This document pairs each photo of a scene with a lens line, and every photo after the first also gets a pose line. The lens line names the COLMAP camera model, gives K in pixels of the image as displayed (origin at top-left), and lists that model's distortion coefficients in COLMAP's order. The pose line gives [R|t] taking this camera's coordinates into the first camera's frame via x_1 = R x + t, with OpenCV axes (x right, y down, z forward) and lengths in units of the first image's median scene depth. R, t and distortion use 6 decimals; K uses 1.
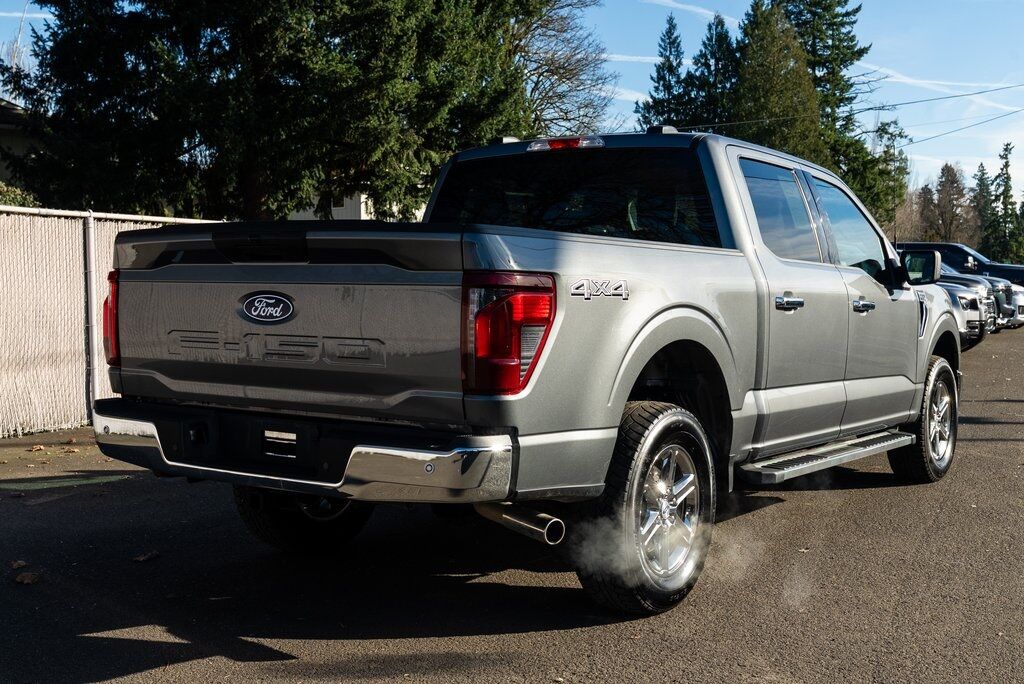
lens RADIAL K [[1240.1, 0, 512.0], [0, 1240.1, 342.0], [0, 0, 1]] dist [0.001501, 0.001692]
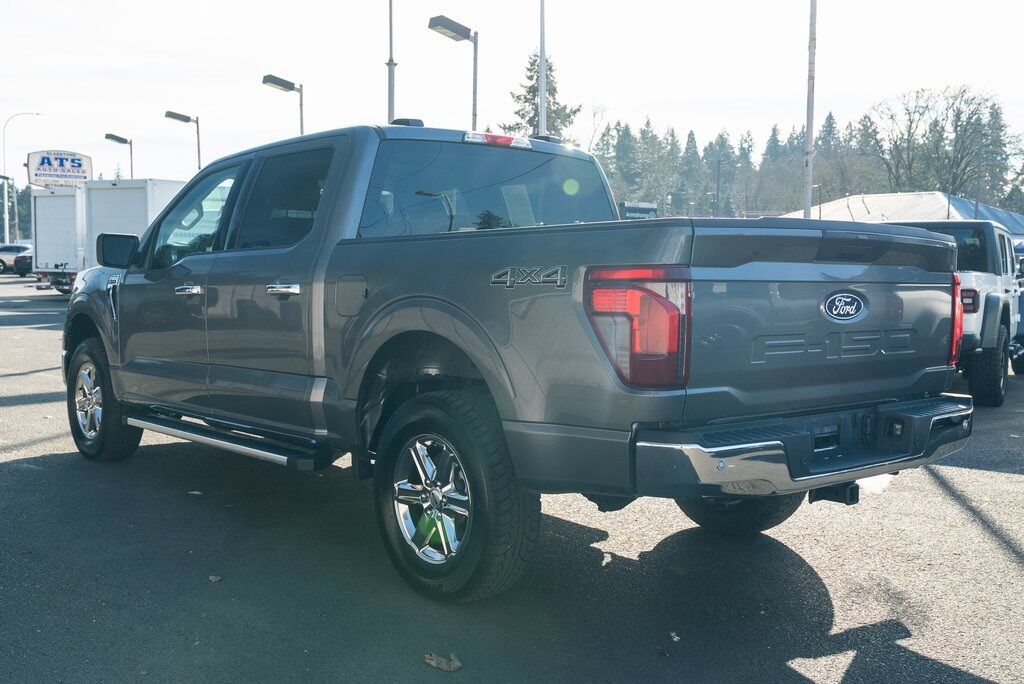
lens RADIAL K [[1078.1, 0, 512.0], [0, 1078.1, 342.0], [0, 0, 1]] dist [0.001382, 0.000399]
pose [[0.257937, -0.064652, 0.963996, -1.128197], [0.035932, 0.997710, 0.057299, -0.058978], [-0.965493, 0.019859, 0.259670, 1.028426]]
